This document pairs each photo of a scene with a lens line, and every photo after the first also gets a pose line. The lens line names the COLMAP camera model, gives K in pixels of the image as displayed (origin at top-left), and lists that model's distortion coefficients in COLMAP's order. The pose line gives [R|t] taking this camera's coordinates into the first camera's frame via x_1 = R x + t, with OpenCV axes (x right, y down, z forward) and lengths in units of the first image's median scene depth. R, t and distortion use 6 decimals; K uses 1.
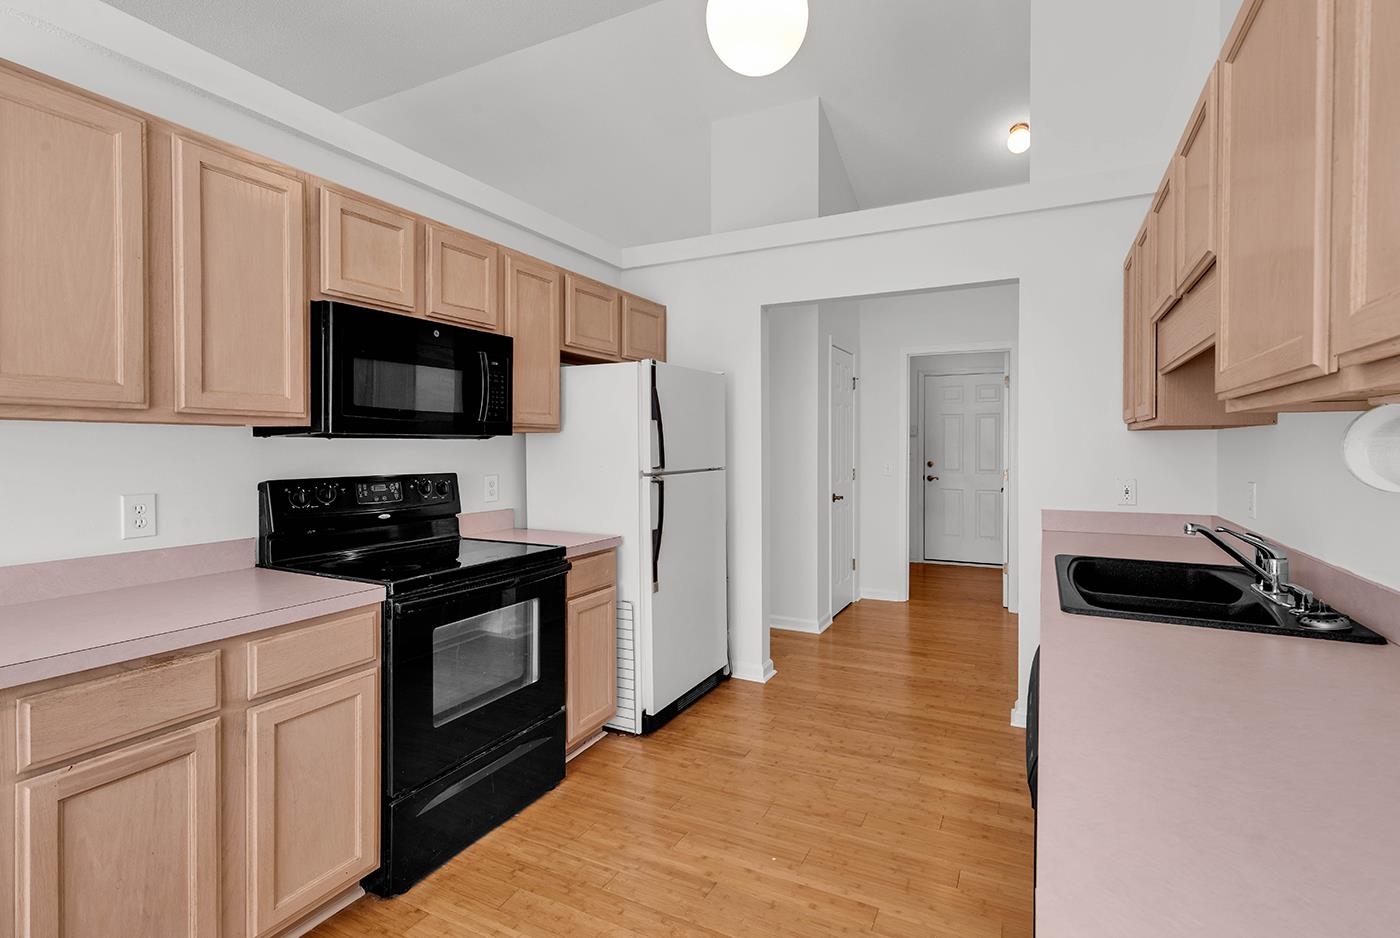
lens RADIAL K [[663.7, 0, 698.3], [0, 663.7, 456.5], [0, 0, 1]] dist [0.002643, 0.000120]
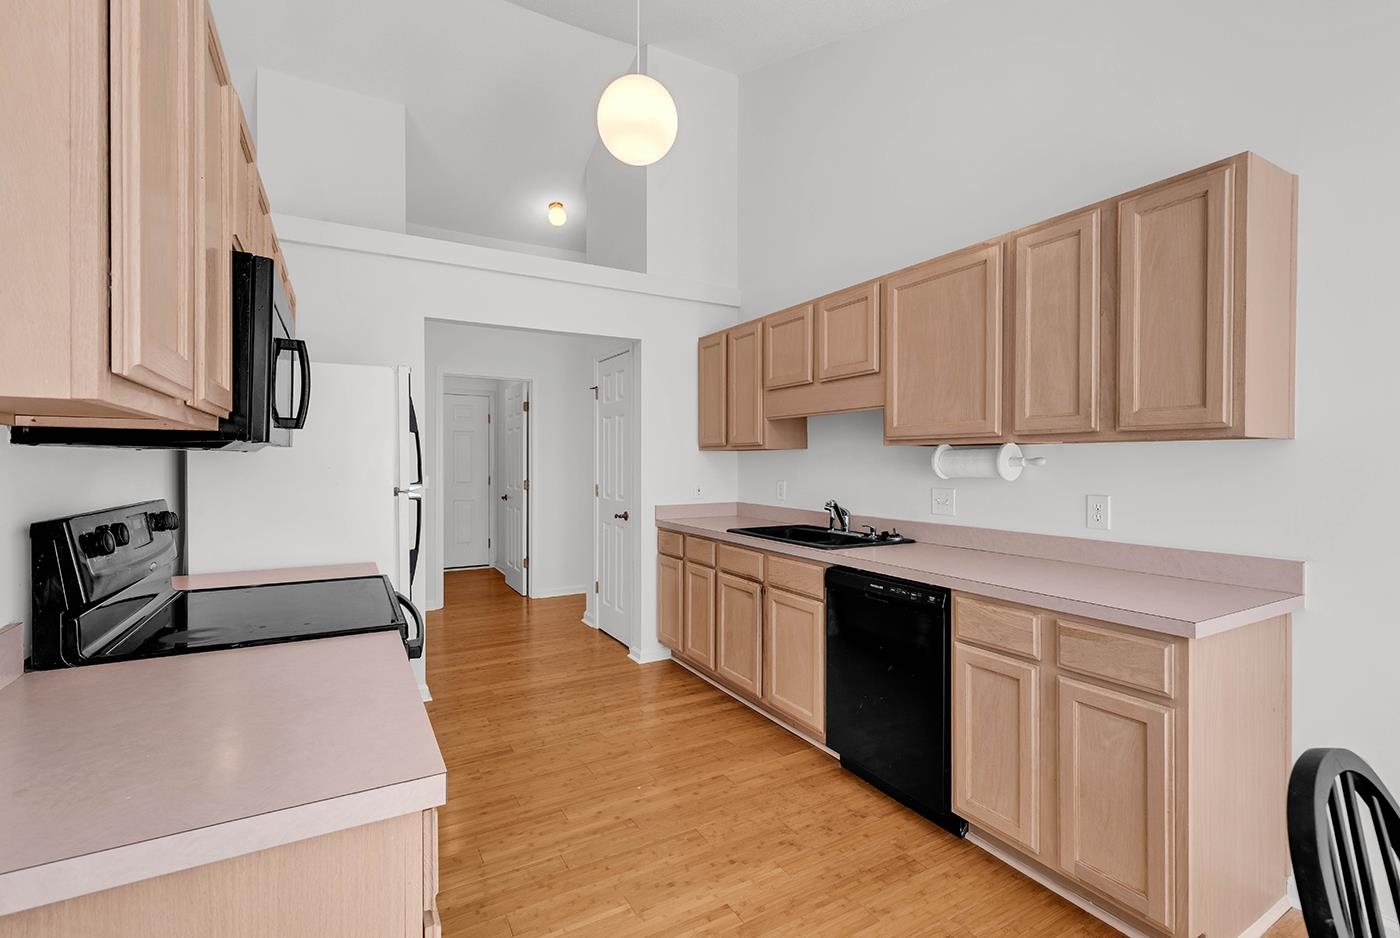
lens RADIAL K [[647.9, 0, 723.9], [0, 647.9, 466.8], [0, 0, 1]] dist [0.001162, -0.000100]
pose [[0.531775, -0.007857, 0.846849, -0.608556], [0.010526, 0.999941, 0.002667, -0.004400], [-0.846821, 0.007496, 0.531826, 0.147742]]
